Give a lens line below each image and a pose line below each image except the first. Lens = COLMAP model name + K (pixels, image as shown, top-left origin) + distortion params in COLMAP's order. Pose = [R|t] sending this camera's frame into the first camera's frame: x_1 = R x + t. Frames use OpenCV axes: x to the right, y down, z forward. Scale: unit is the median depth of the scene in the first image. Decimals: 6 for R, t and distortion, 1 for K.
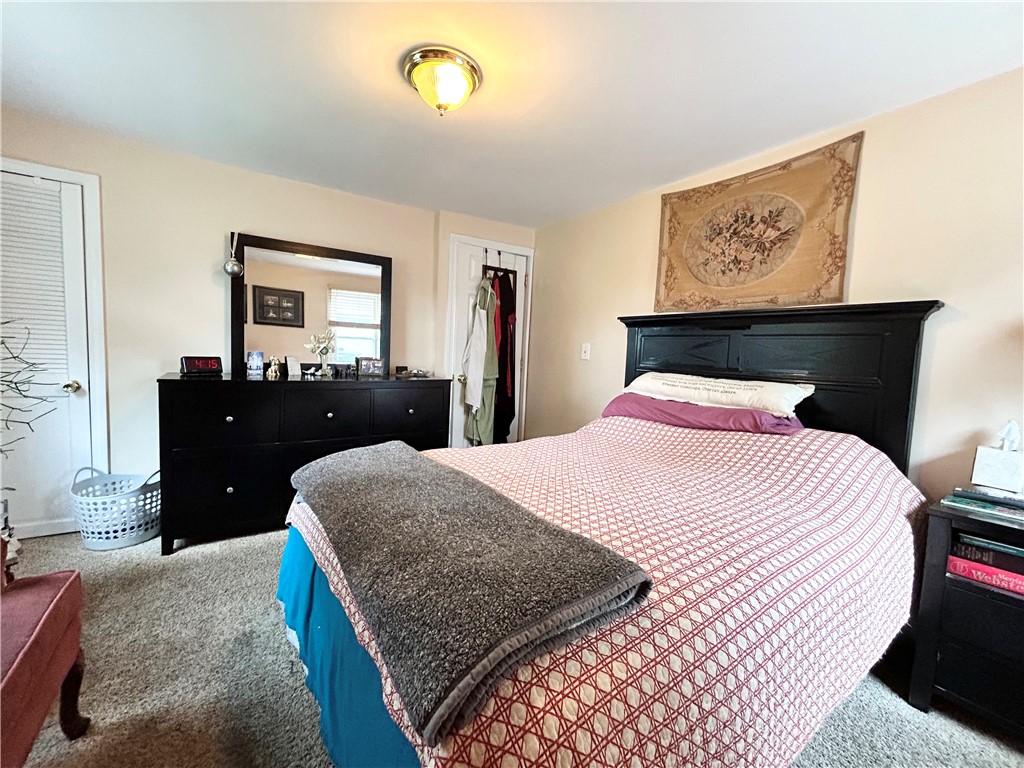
lens RADIAL K [[418.3, 0, 512.8], [0, 418.3, 381.8], [0, 0, 1]] dist [-0.000385, 0.000475]
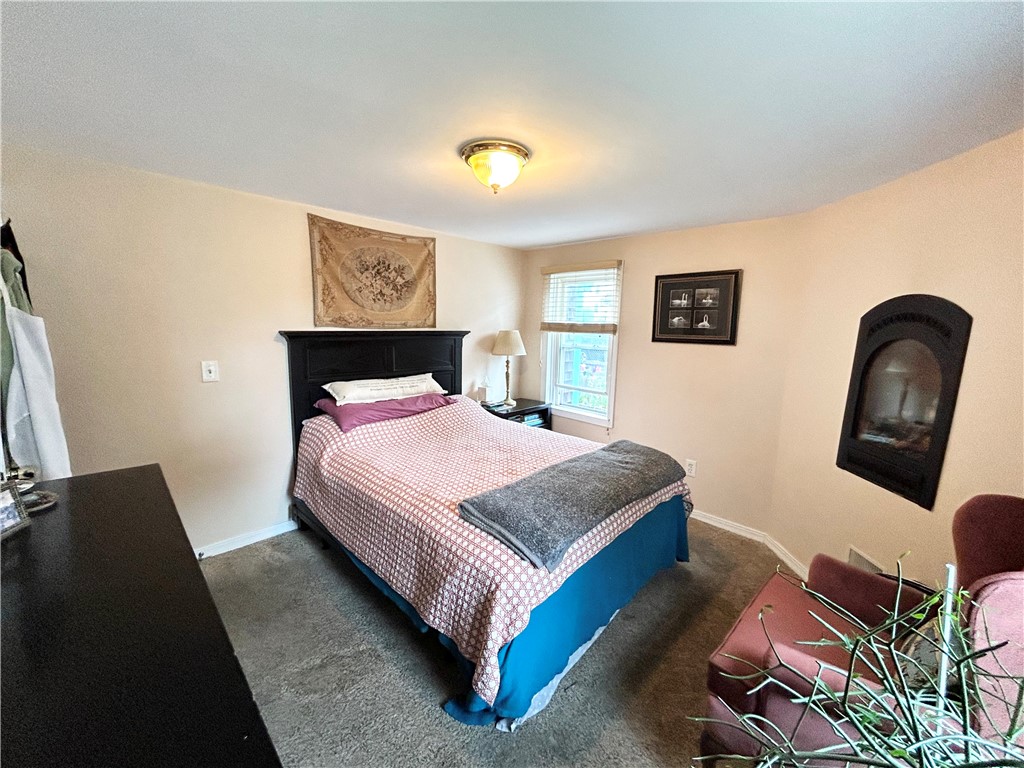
lens RADIAL K [[418.3, 0, 513.1], [0, 418.3, 384.6], [0, 0, 1]] dist [-0.000385, 0.000475]
pose [[-0.158244, -0.181666, 0.970544, -0.930416], [0.050434, 0.980159, 0.191689, -0.232782], [-0.986111, 0.079282, -0.145942, 0.781472]]
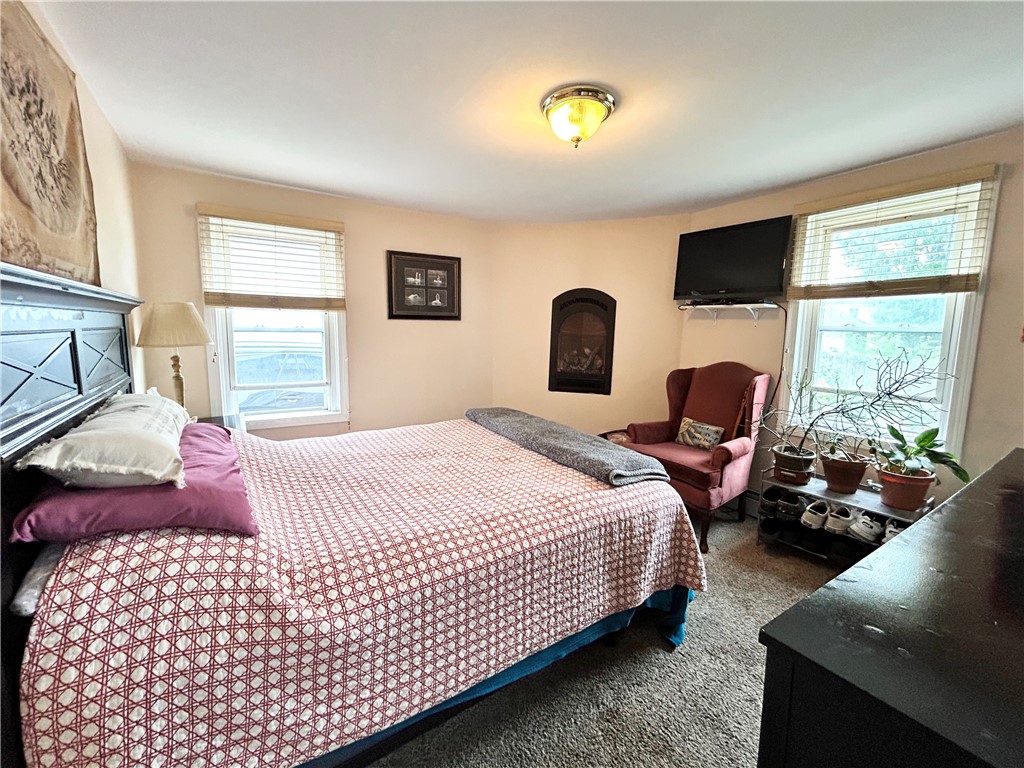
lens RADIAL K [[418.3, 0, 512.9], [0, 418.3, 382.1], [0, 0, 1]] dist [-0.000385, 0.000475]
pose [[-0.997569, -0.054667, 0.043209, -0.056502], [-0.044579, 0.977277, 0.207226, -0.178248], [-0.053555, 0.204796, -0.977338, 1.476926]]
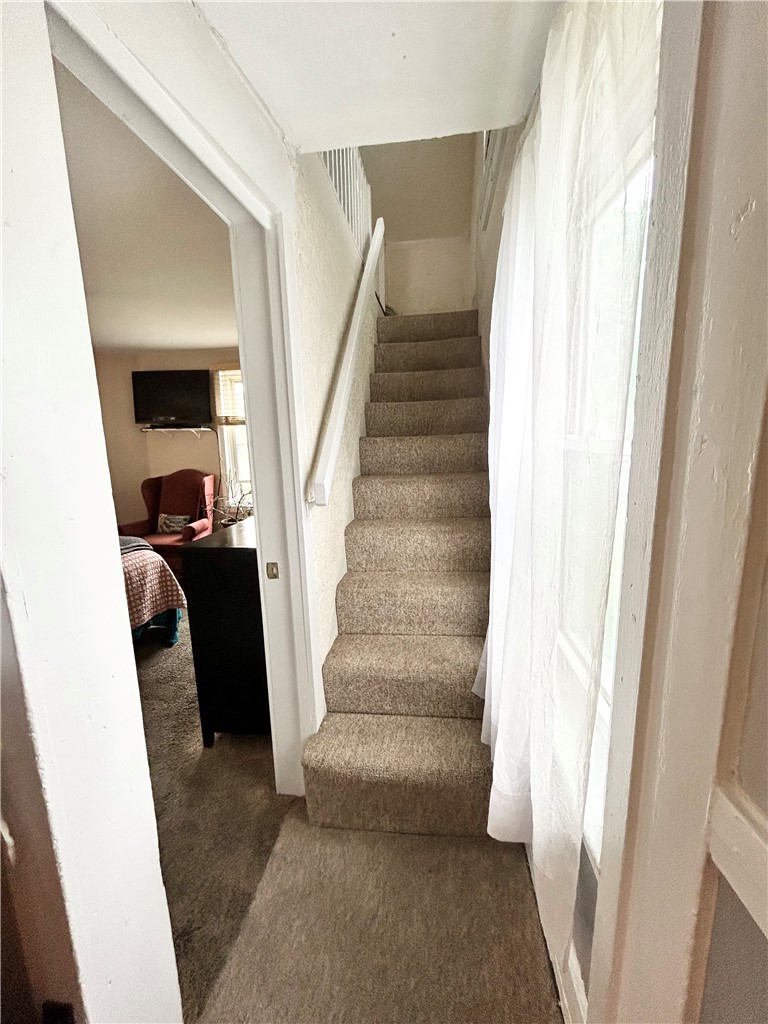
lens RADIAL K [[418.3, 0, 385.0], [0, 418.3, 510.3], [0, 0, 1]] dist [-0.000385, 0.000475]
pose [[-0.675832, 0.102103, -0.729949, 0.082206], [-0.061121, 0.979184, 0.193555, -0.226426], [0.734517, 0.175426, -0.655523, 1.971054]]
